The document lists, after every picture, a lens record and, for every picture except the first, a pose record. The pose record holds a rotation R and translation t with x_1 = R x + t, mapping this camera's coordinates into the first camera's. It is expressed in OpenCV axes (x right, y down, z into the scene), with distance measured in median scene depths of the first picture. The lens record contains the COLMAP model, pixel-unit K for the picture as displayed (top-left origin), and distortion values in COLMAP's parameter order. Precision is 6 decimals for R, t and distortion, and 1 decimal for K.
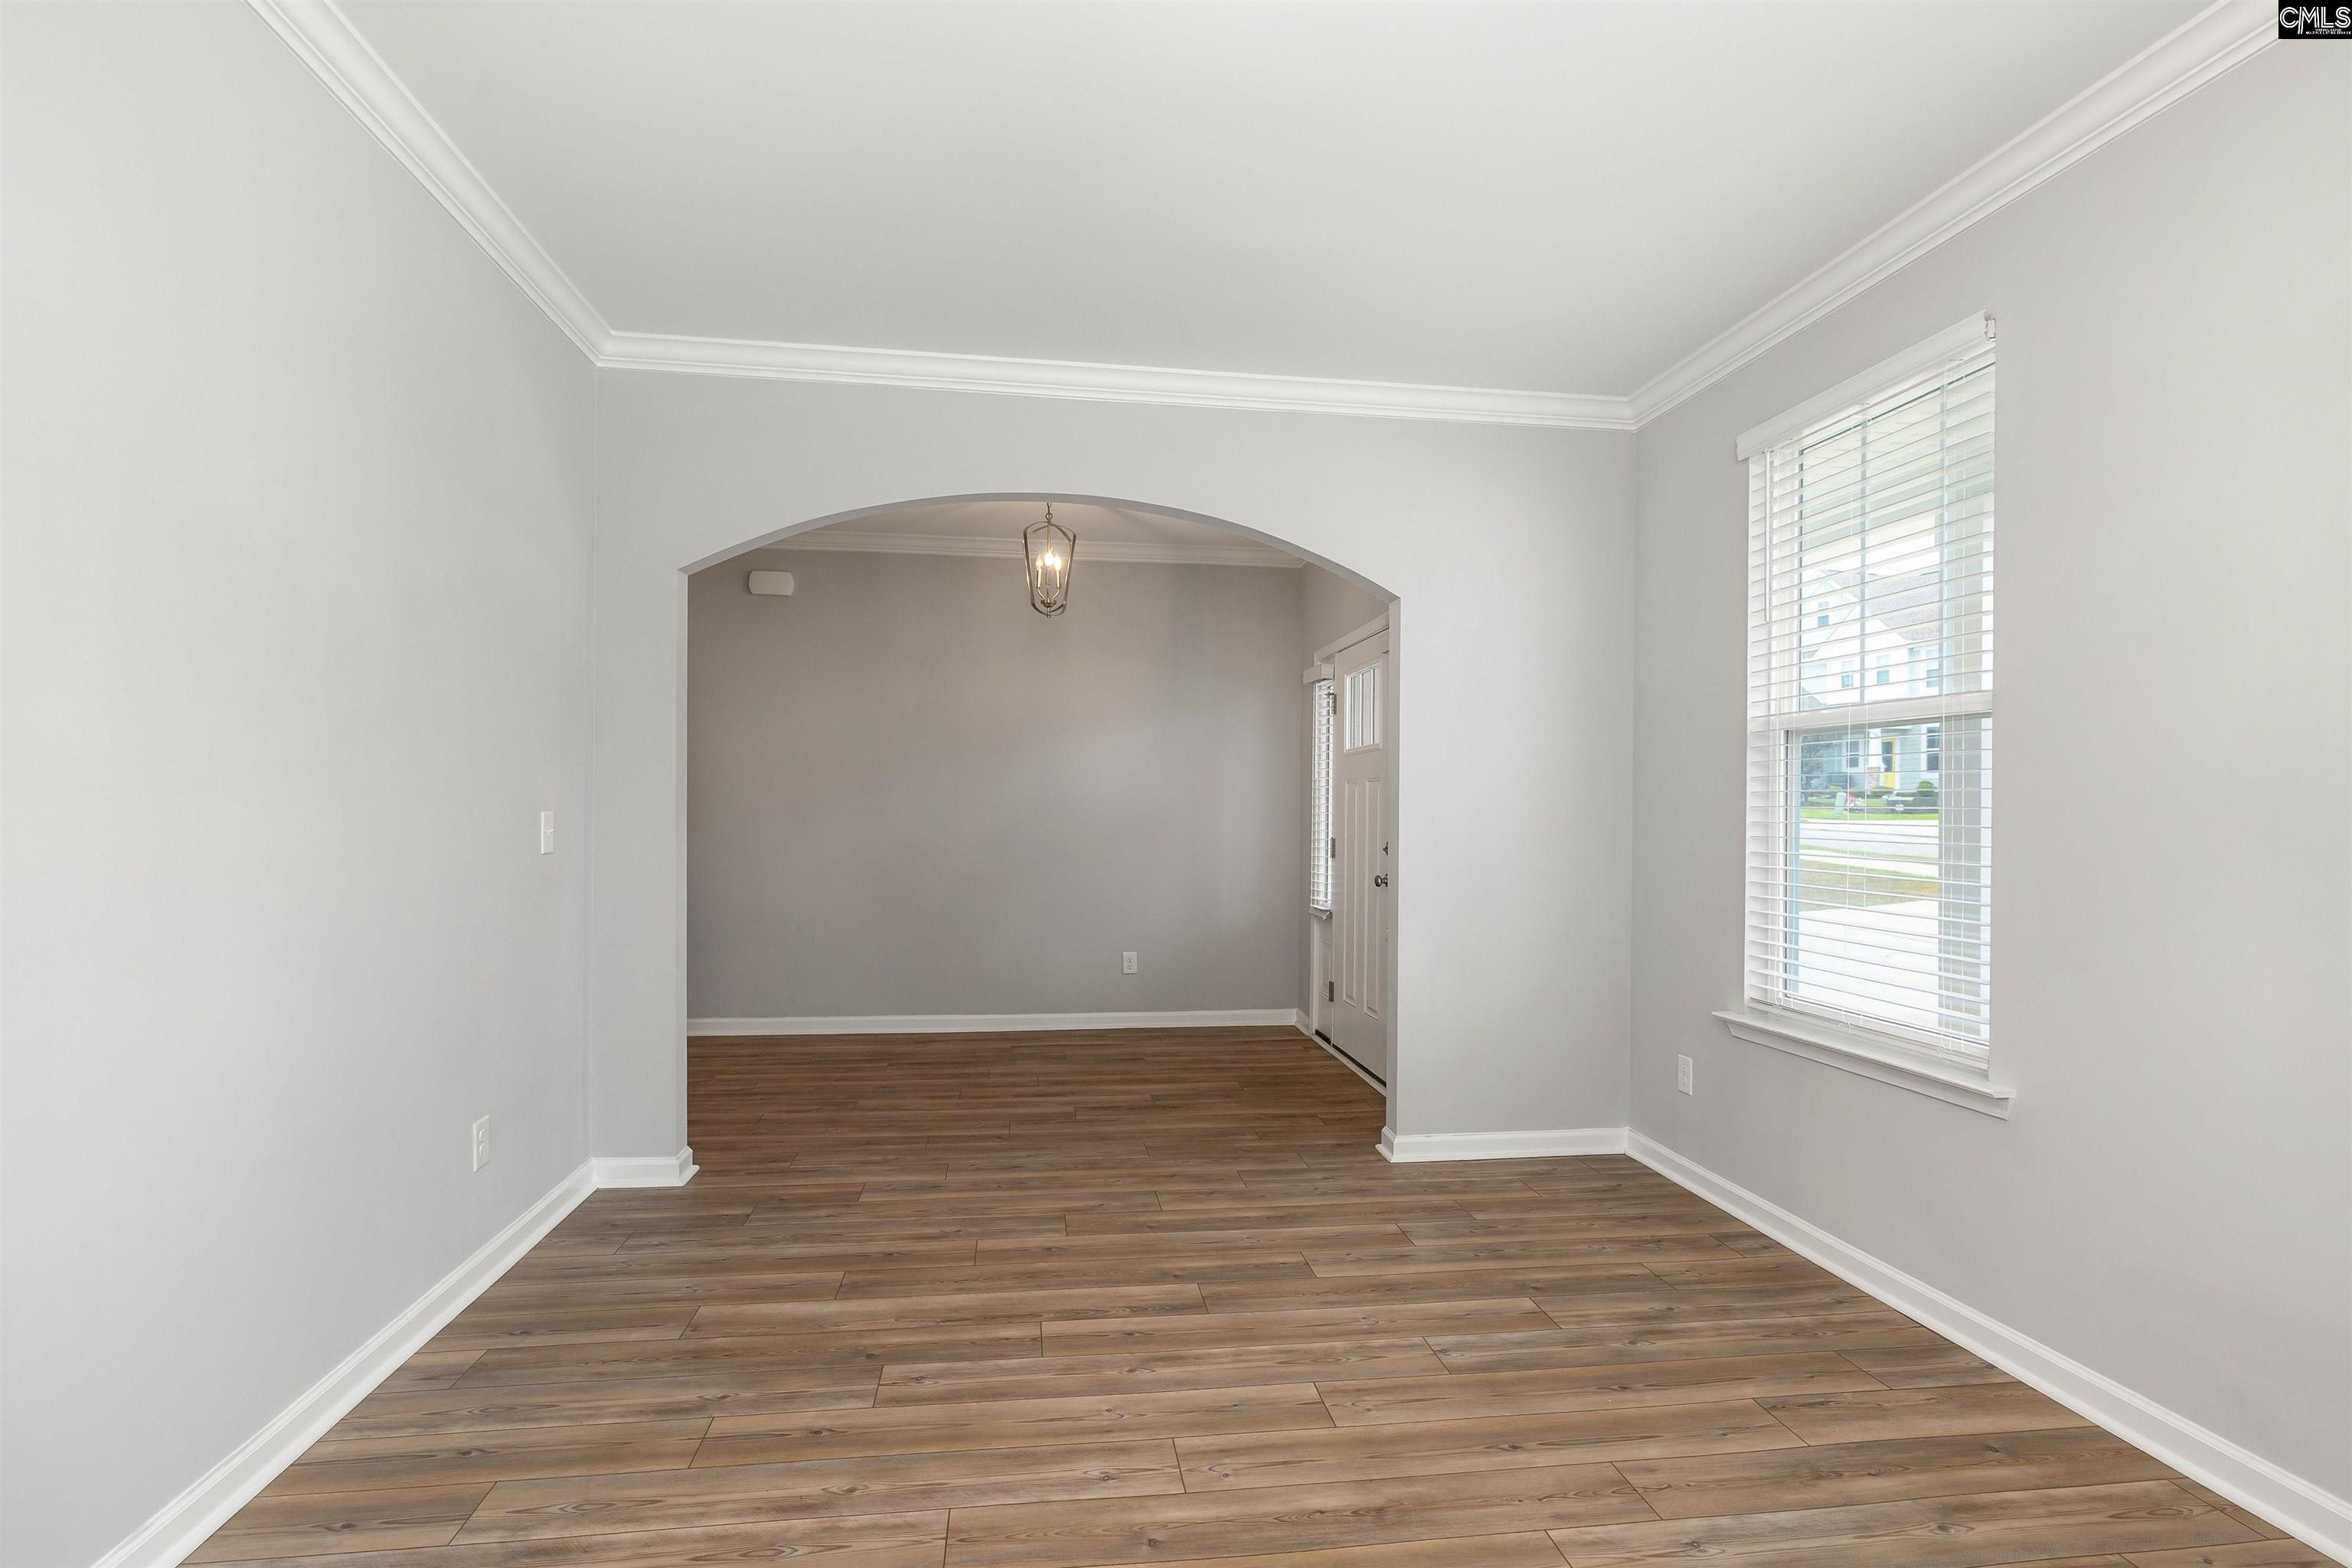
lens RADIAL K [[1106.6, 0, 1180.0], [0, 1106.6, 798.1], [0, 0, 1]] dist [-0.001155, 0.001147]
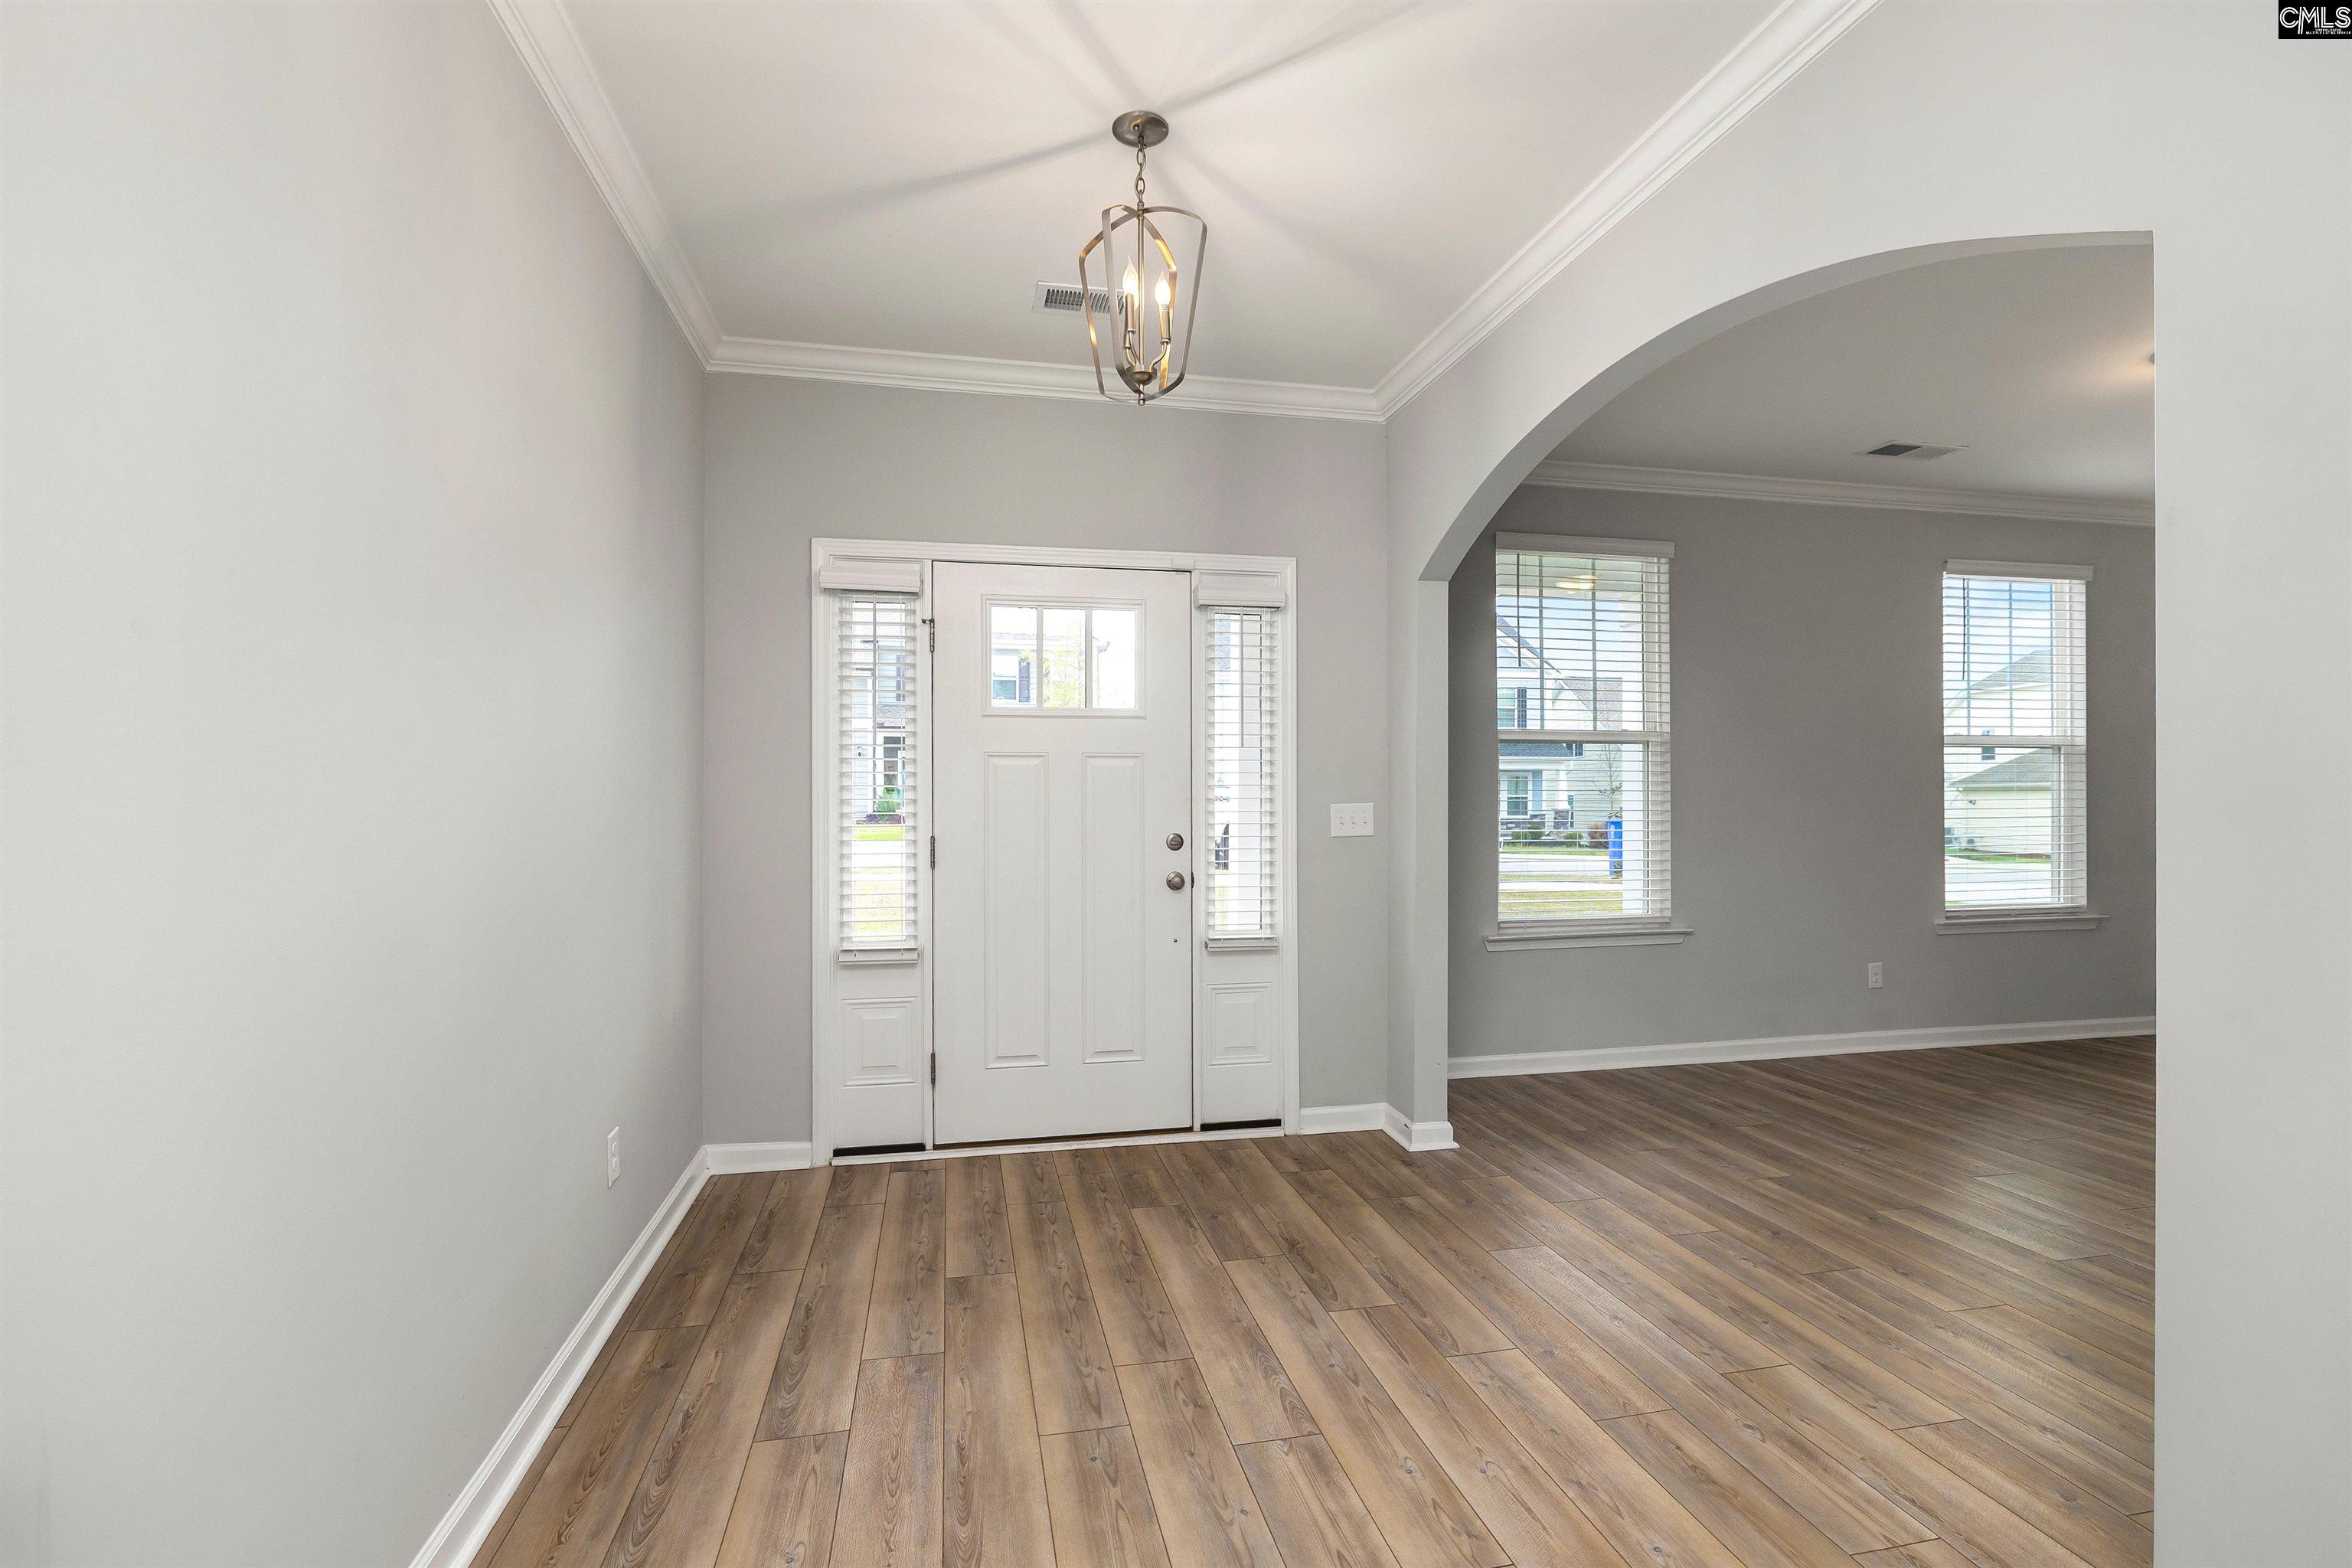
lens RADIAL K [[1106.6, 0, 1165.7], [0, 1106.6, 788.8], [0, 0, 1]] dist [-0.001155, 0.001147]
pose [[-0.069329, 0.000327, 0.997594, -1.209687], [-0.010653, 0.999943, -0.001068, 0.010670], [-0.997537, -0.010701, -0.069321, 2.038948]]
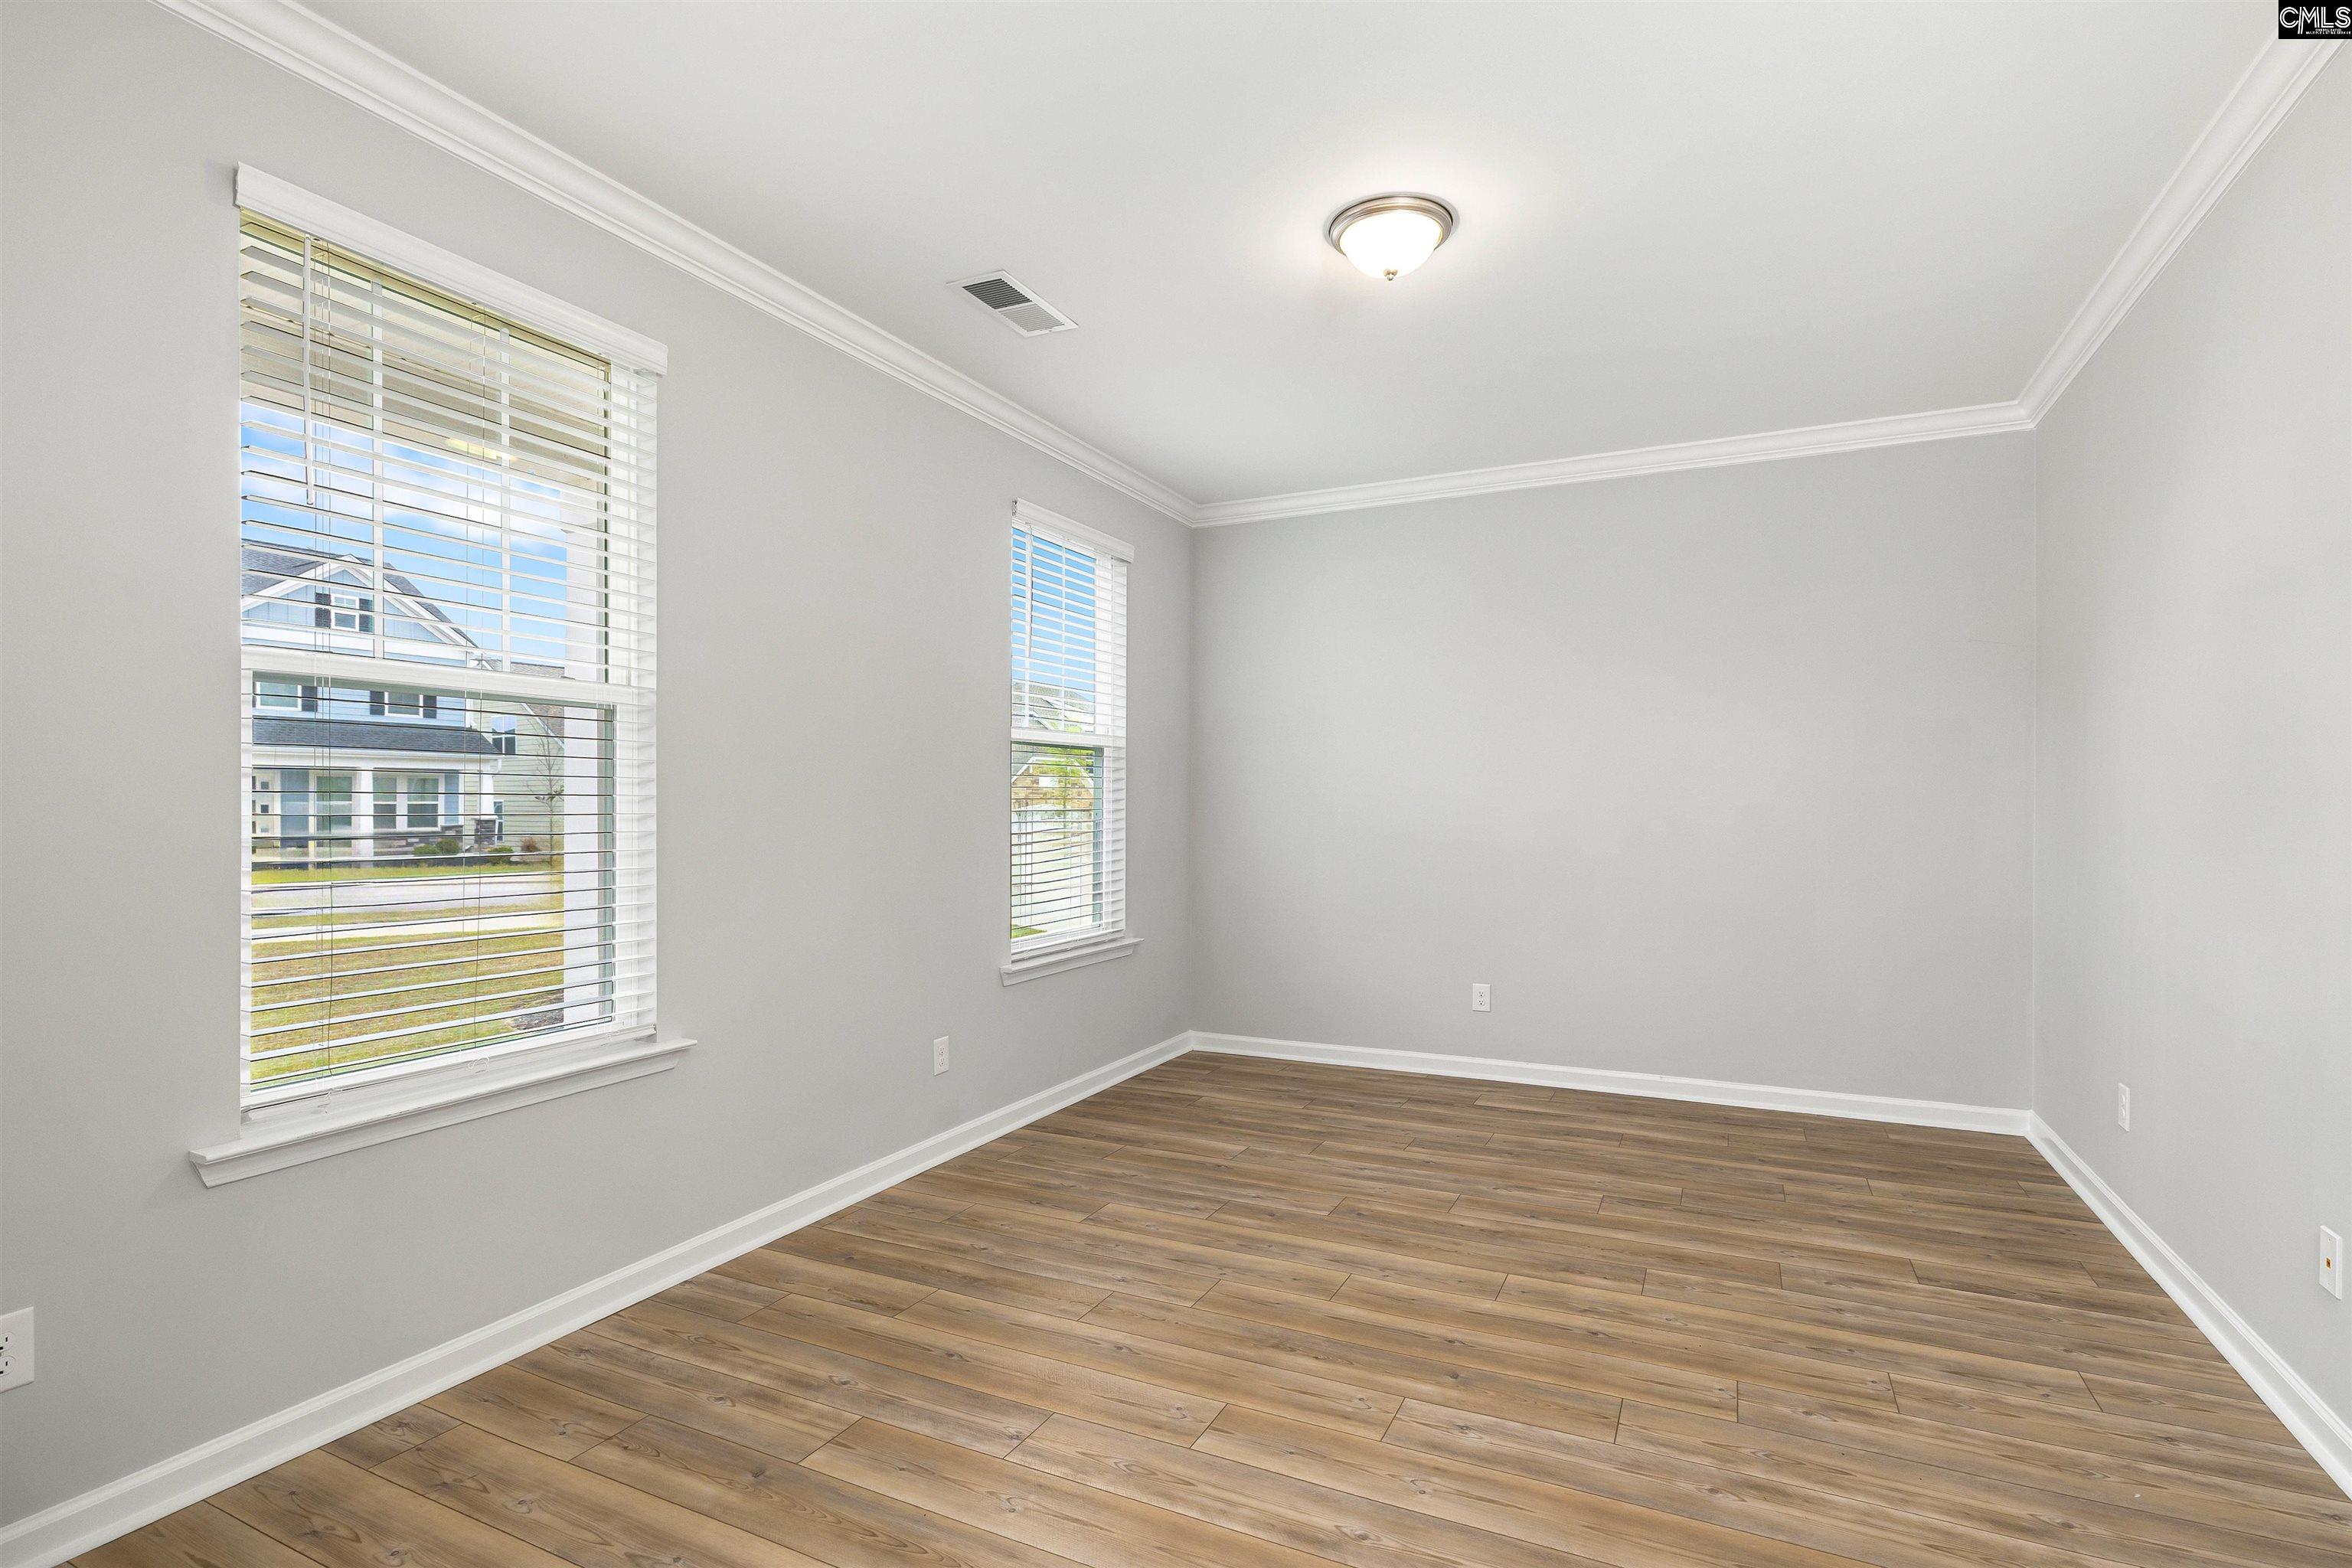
lens RADIAL K [[1106.6, 0, 1221.9], [0, 1106.6, 810.3], [0, 0, 1]] dist [-0.001155, 0.001147]
pose [[-0.839445, -0.011380, 0.543325, -0.355215], [-0.013372, 0.999911, 0.000284, 0.007726], [-0.543279, -0.007027, -0.839523, 1.612343]]
